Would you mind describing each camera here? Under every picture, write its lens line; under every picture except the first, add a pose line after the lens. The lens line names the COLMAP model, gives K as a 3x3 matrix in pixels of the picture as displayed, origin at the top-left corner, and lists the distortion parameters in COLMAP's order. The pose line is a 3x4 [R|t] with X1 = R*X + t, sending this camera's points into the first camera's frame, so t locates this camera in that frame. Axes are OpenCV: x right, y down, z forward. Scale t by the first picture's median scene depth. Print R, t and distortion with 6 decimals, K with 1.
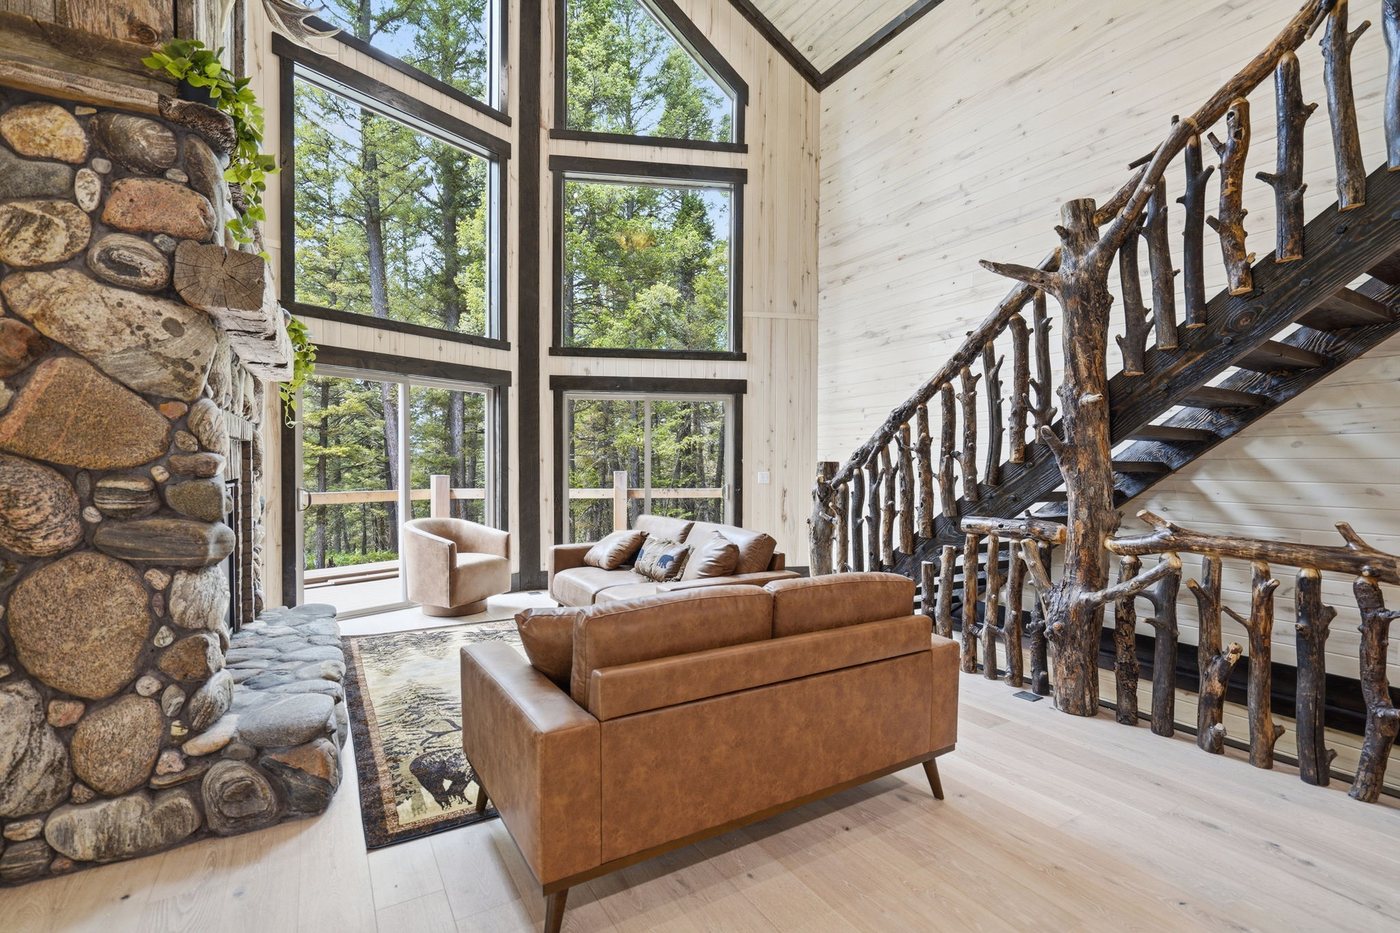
lens RADIAL K [[642.2, 0, 685.0], [0, 642.2, 473.9], [0, 0, 1]] dist [-0.005613, 0.003544]
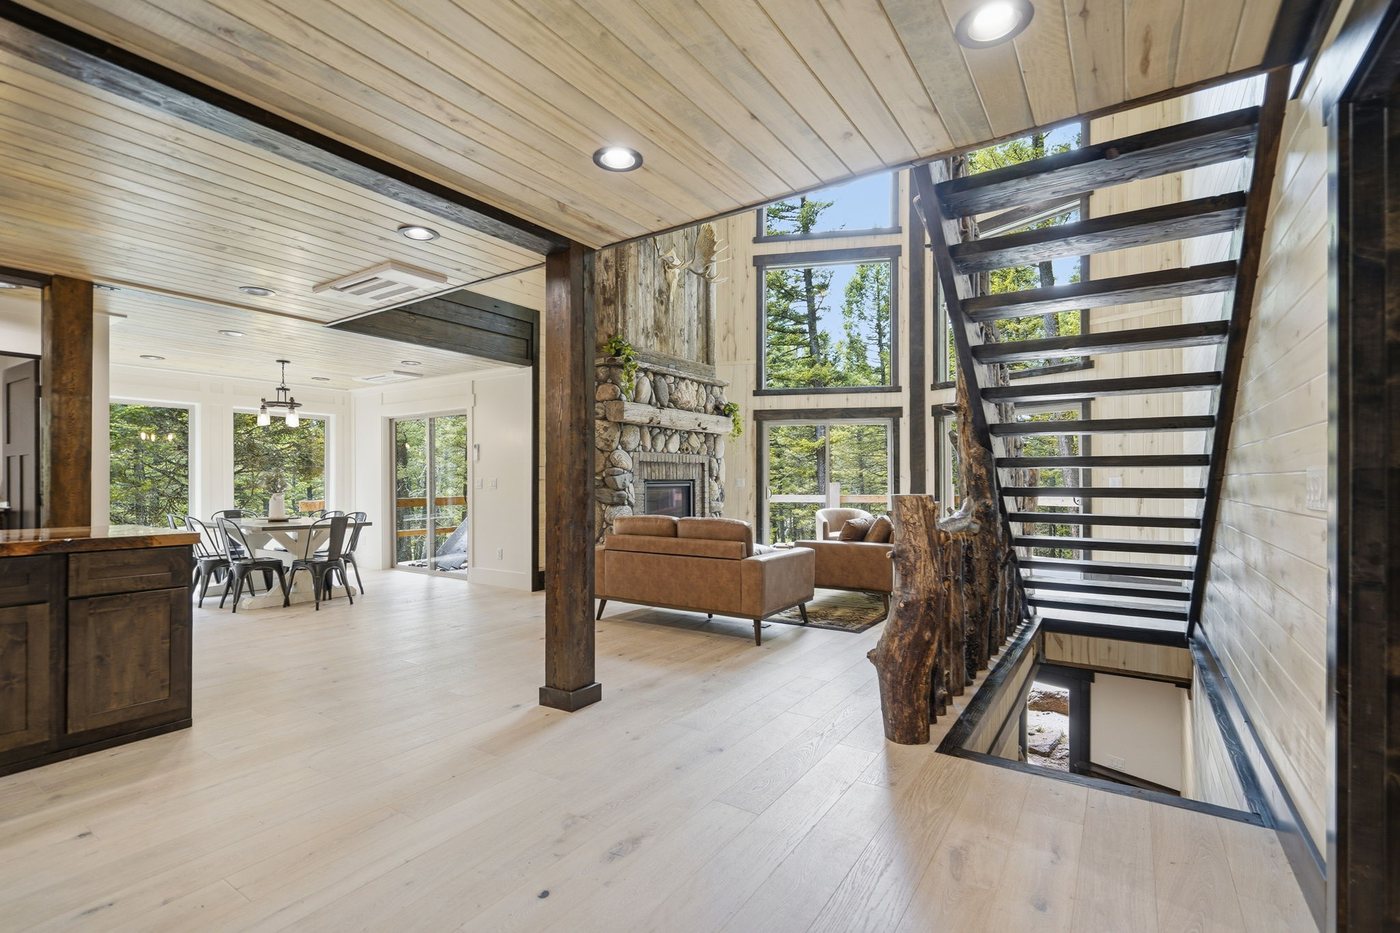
lens RADIAL K [[642.2, 0, 709.4], [0, 642.2, 475.7], [0, 0, 1]] dist [-0.005613, 0.003544]
pose [[0.438916, -0.012440, -0.898442, 1.122481], [-0.010954, 0.999756, -0.019194, 0.030131], [0.898462, 0.018266, 0.438672, 0.026082]]
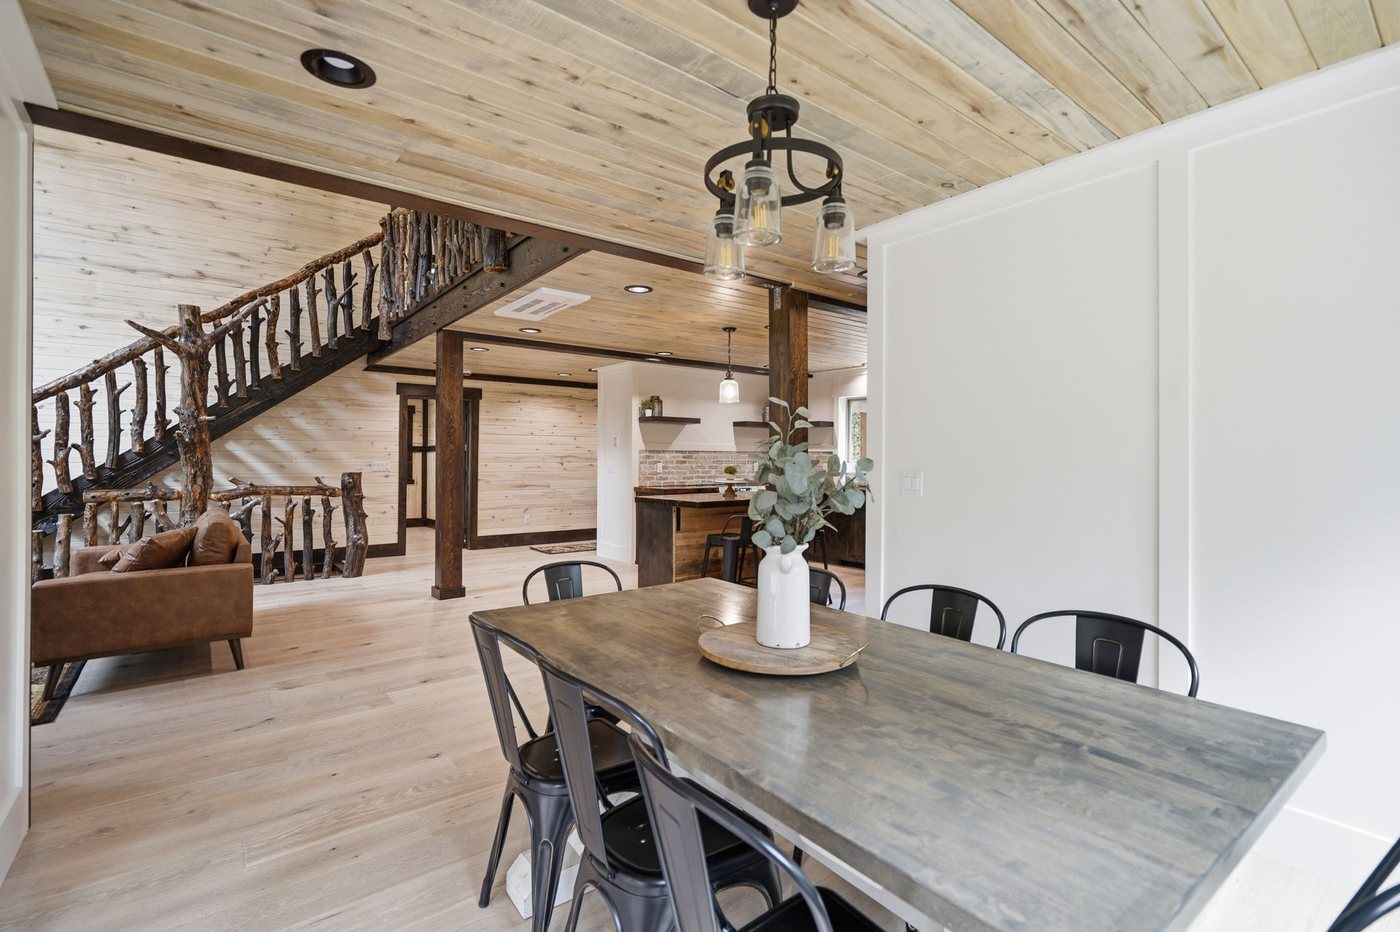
lens RADIAL K [[642.2, 0, 693.6], [0, 642.2, 457.9], [0, 0, 1]] dist [-0.005613, 0.003544]
pose [[-0.124991, -0.005029, 0.992145, -1.076555], [0.008861, 0.999942, 0.006184, -0.001355], [-0.992118, 0.009565, -0.124939, -0.123800]]
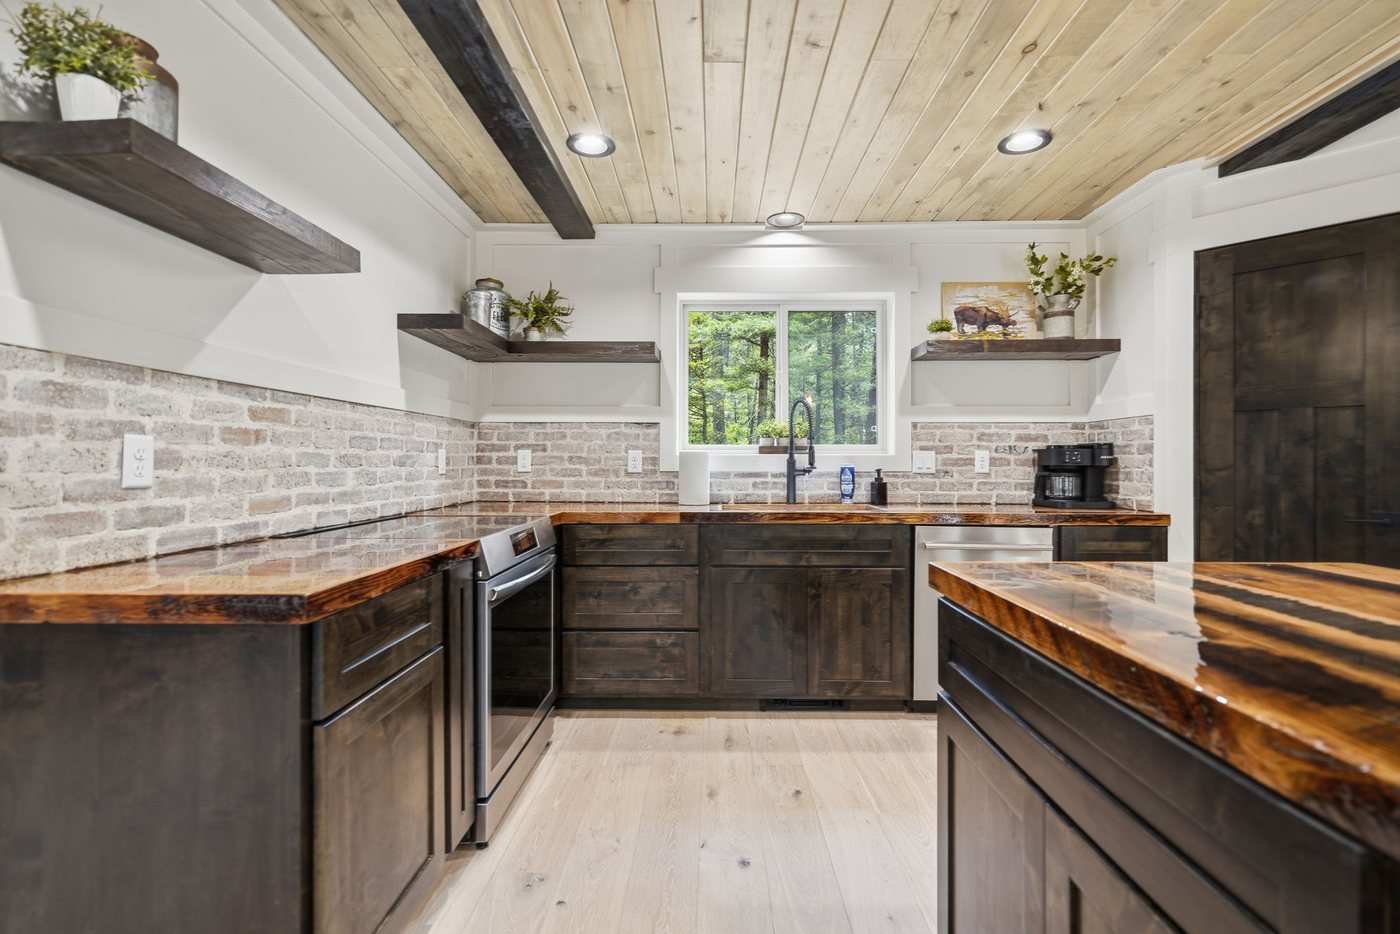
lens RADIAL K [[642.2, 0, 695.9], [0, 642.2, 462.0], [0, 0, 1]] dist [-0.005613, 0.003544]
pose [[-0.853214, -0.006348, 0.521523, 0.344112], [0.000623, 0.999913, 0.013191, 0.034671], [-0.521561, 0.011579, -0.853135, -0.121953]]
